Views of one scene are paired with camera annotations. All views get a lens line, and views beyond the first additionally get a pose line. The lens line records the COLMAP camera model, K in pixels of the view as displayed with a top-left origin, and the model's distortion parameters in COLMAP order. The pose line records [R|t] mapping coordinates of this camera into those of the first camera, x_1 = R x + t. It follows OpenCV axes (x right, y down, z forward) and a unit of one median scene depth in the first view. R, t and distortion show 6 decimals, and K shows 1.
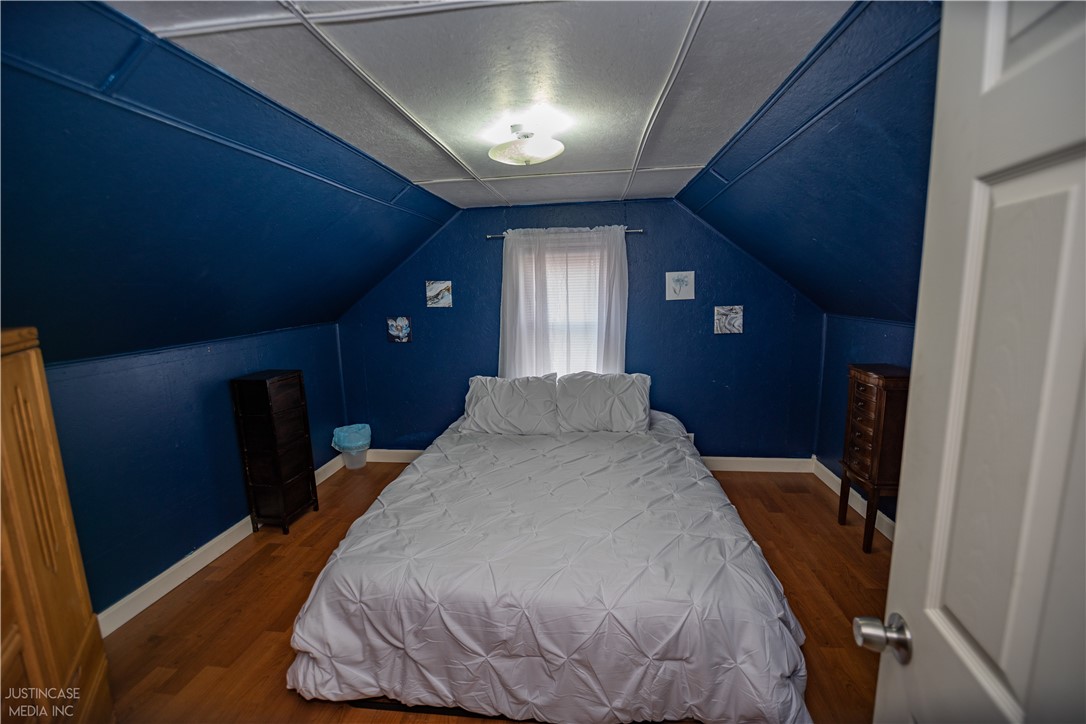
lens RADIAL K [[442.5, 0, 543.4], [0, 442.5, 358.7], [0, 0, 1]] dist [-0.013027, -0.002290]
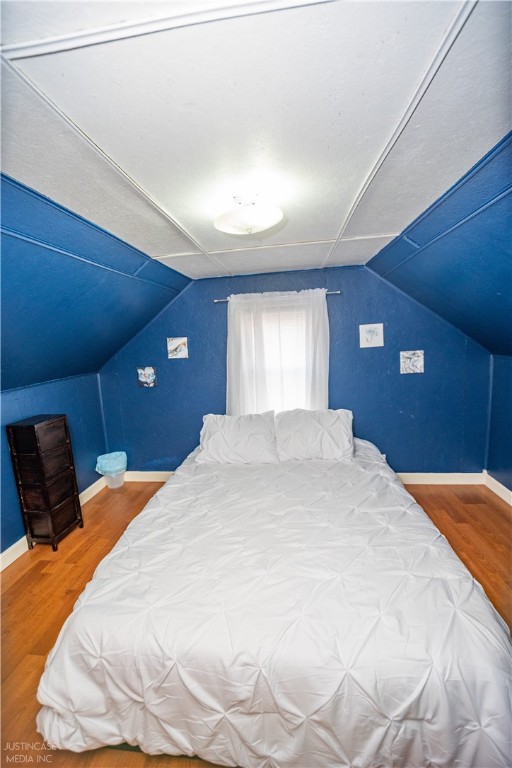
lens RADIAL K [[312.9, 0, 251.0], [0, 312.9, 383.7], [0, 0, 1]] dist [-0.013027, -0.002290]
pose [[0.999467, -0.027775, -0.017161, -0.021384], [0.027573, 0.999549, -0.011905, -0.040813], [0.017484, 0.011426, 0.999782, 0.169121]]
